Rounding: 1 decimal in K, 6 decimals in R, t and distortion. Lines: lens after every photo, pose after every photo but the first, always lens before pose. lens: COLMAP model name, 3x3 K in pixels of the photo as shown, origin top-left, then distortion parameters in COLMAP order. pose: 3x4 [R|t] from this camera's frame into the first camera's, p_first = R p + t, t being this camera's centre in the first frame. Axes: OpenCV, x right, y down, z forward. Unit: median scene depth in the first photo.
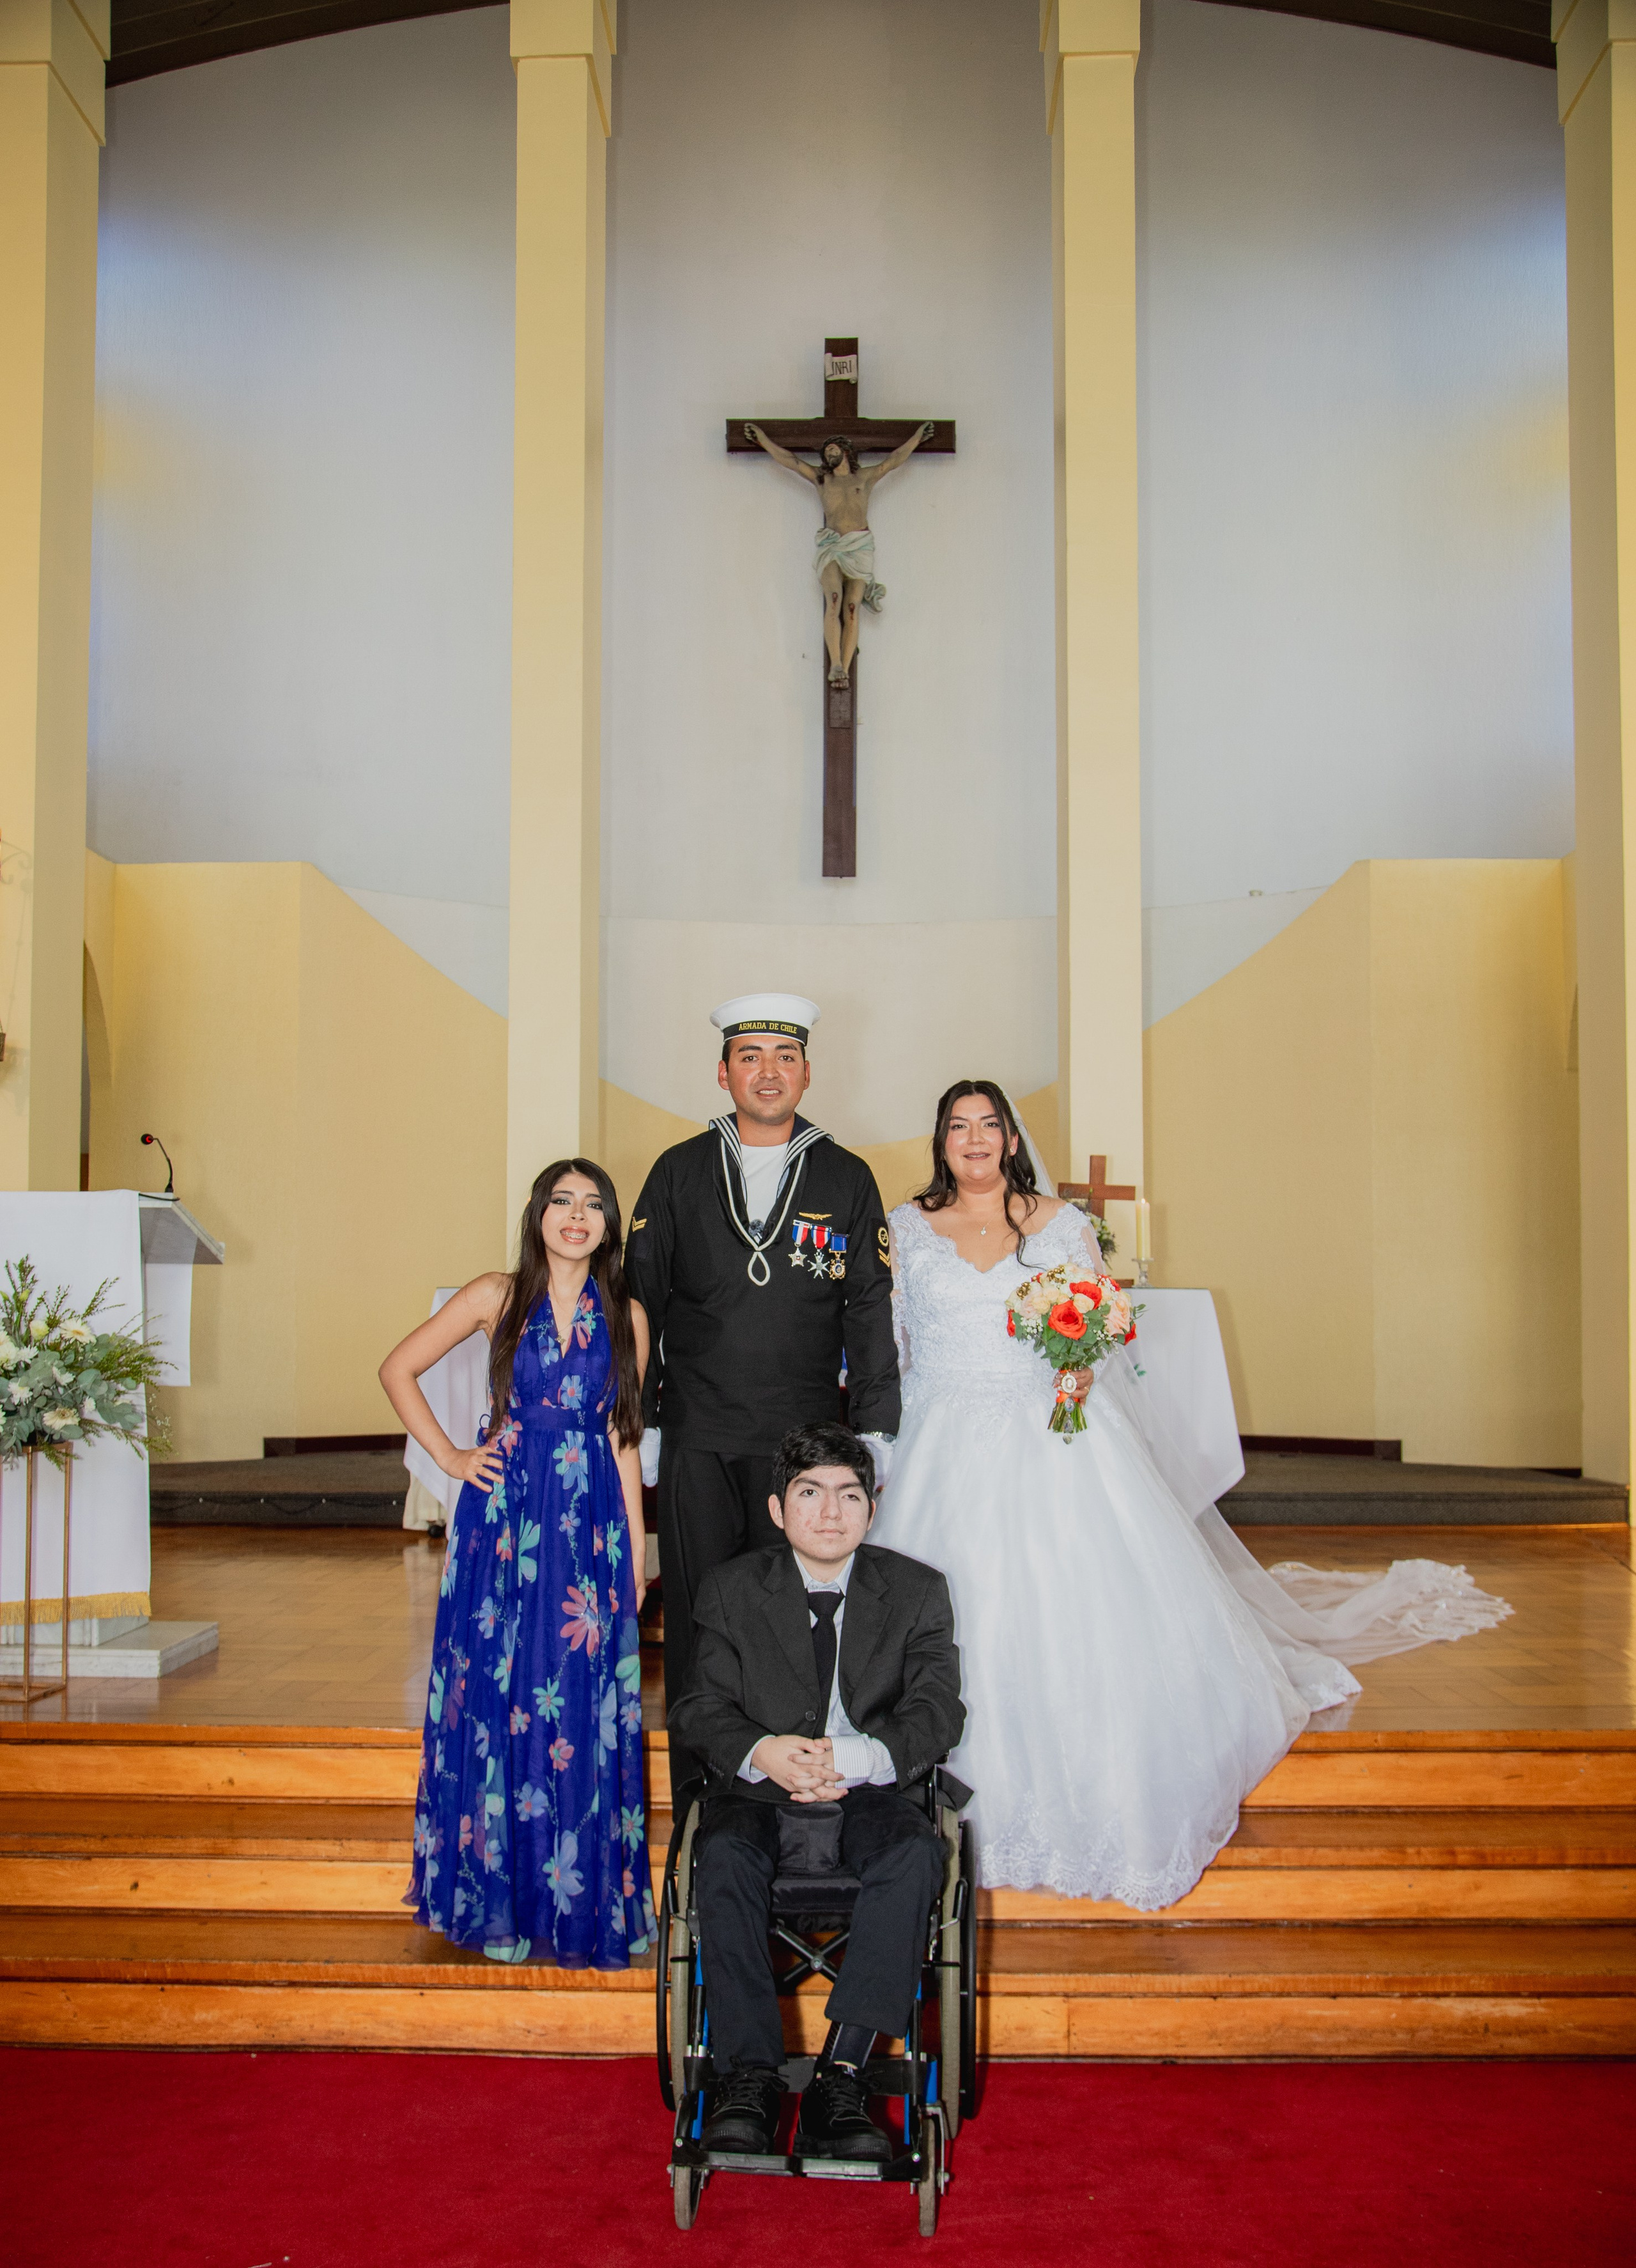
lens RADIAL K [[2288.6, 0, 850.1], [0, 2288.6, 1271.1], [0, 0, 1]] dist [-0.020832, 0.000000]
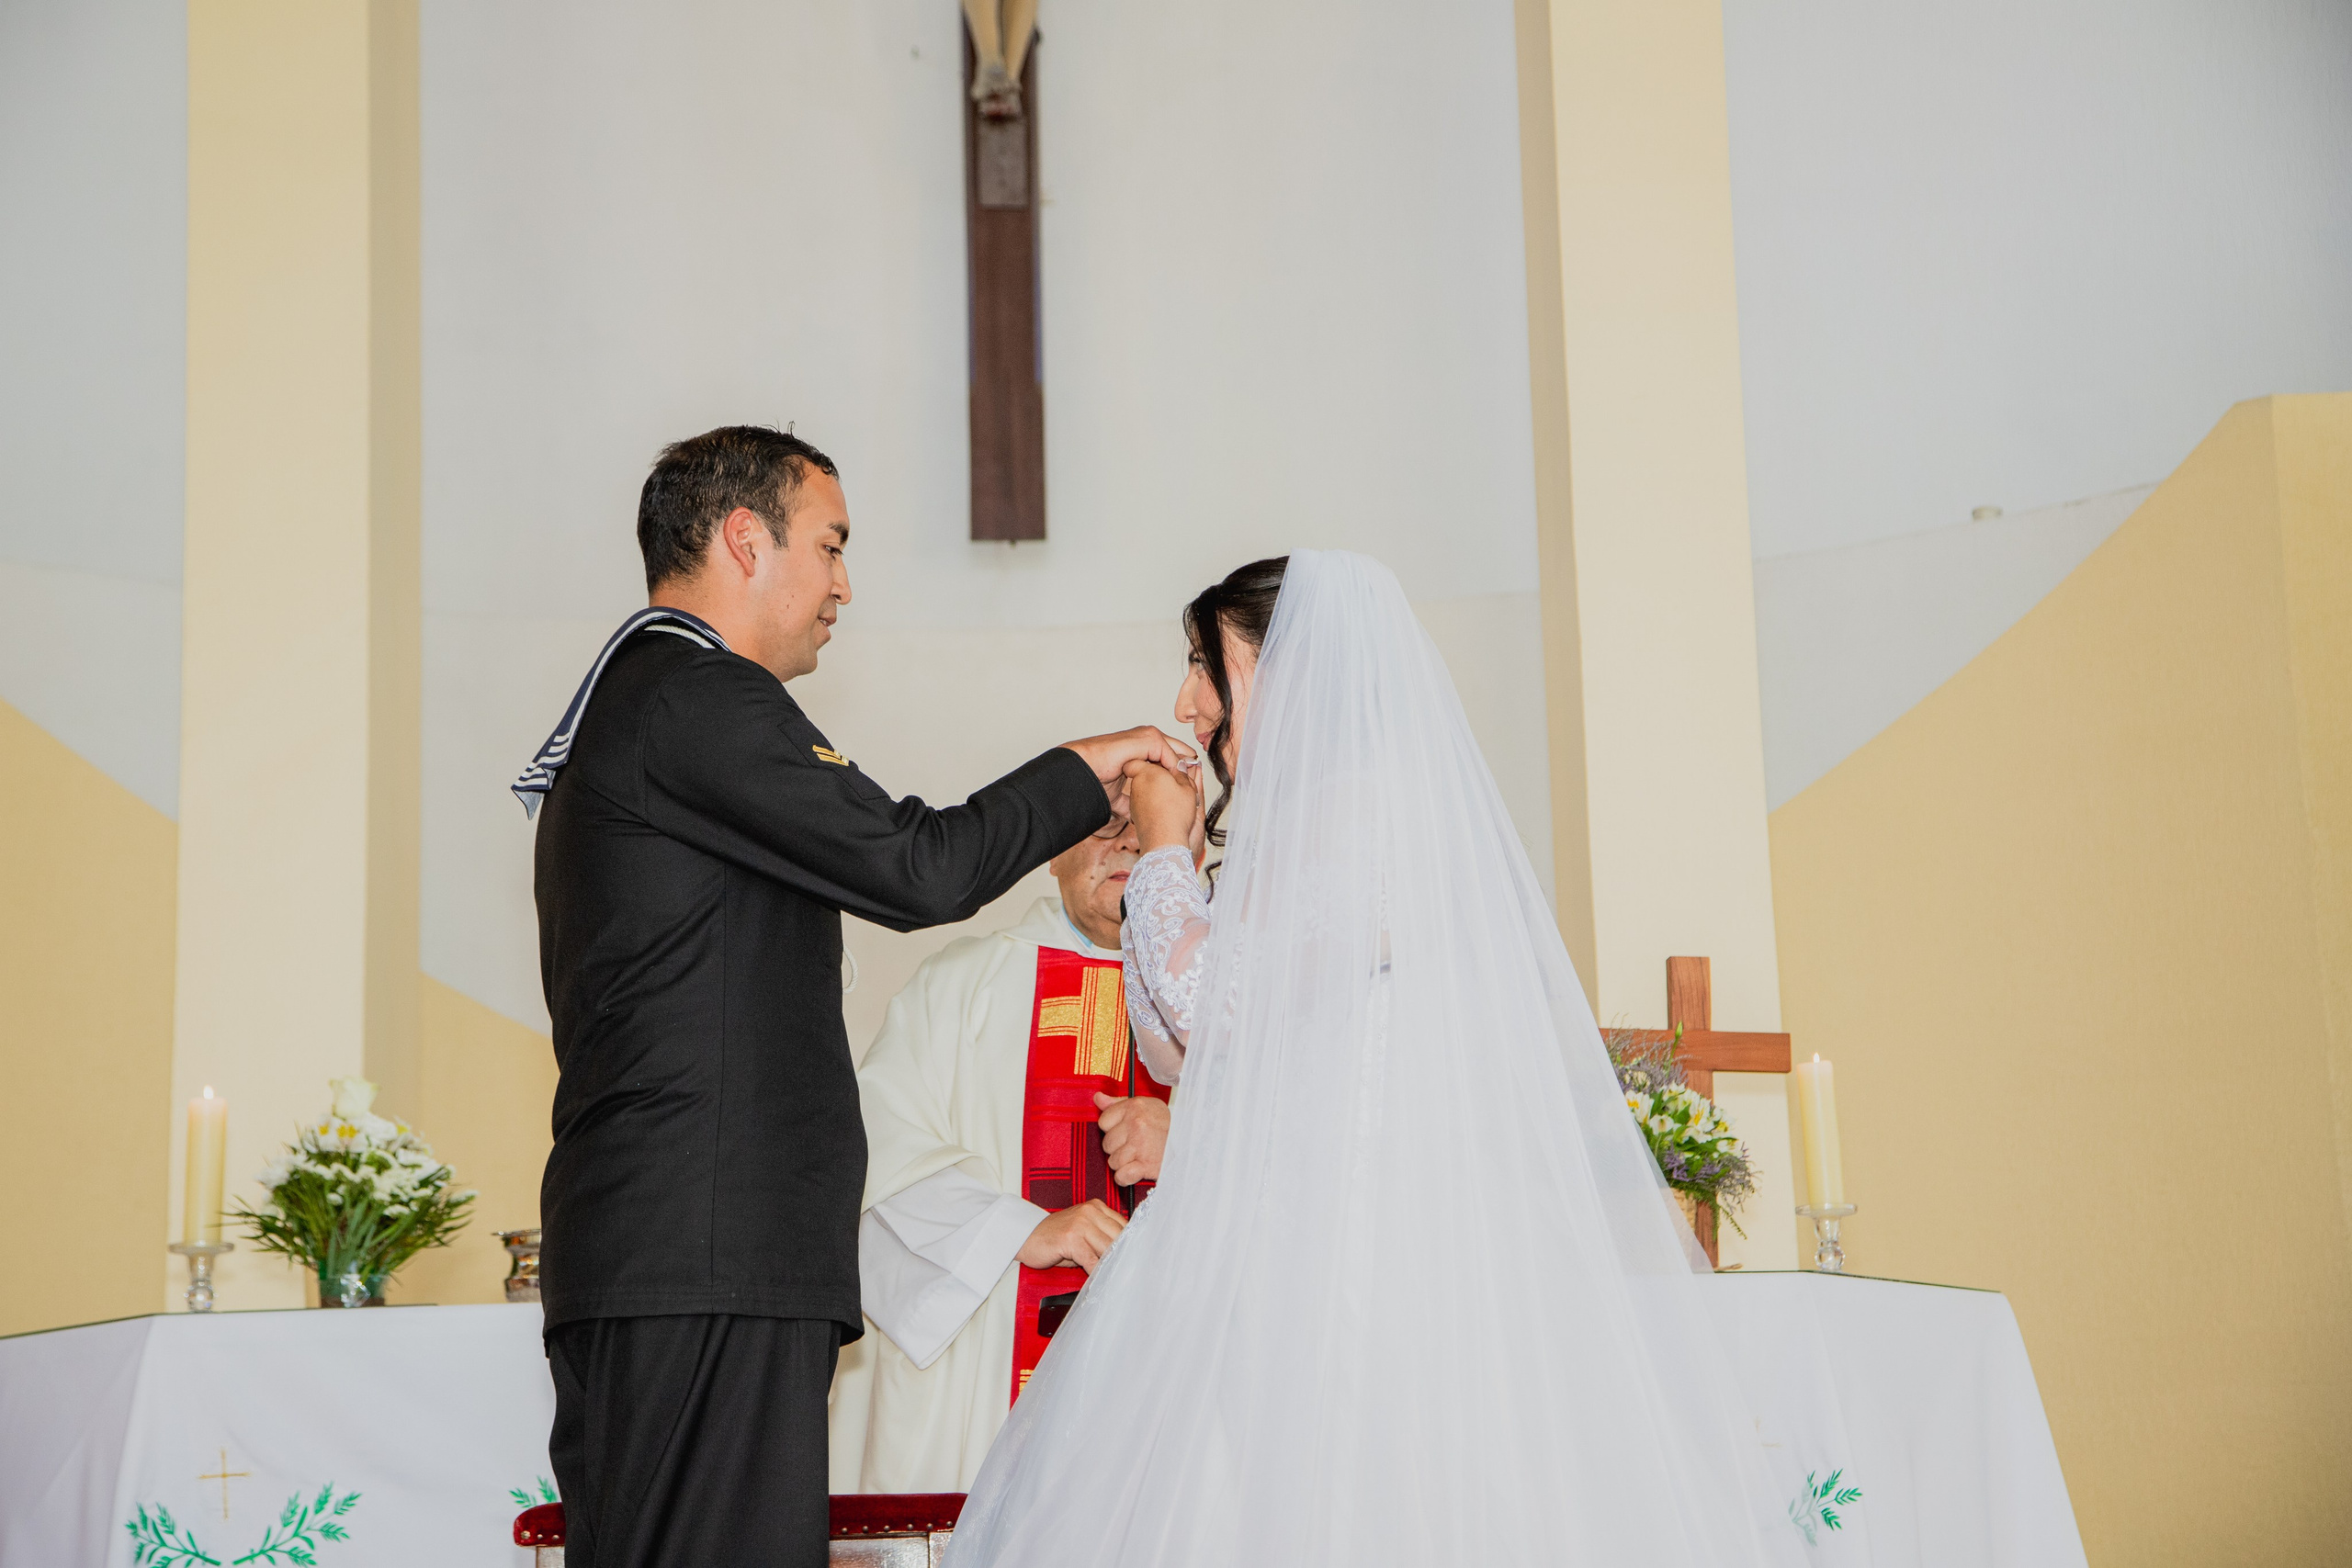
lens RADIAL K [[4512.2, 0, 1173.0], [0, 4512.2, 833.6], [0, 0, 1]] dist [0.350722, 0.000000]
pose [[0.999201, -0.021729, 0.033549, -0.004557], [0.028225, 0.977869, -0.207307, 0.079323], [-0.028302, 0.208088, 0.977701, 0.224801]]
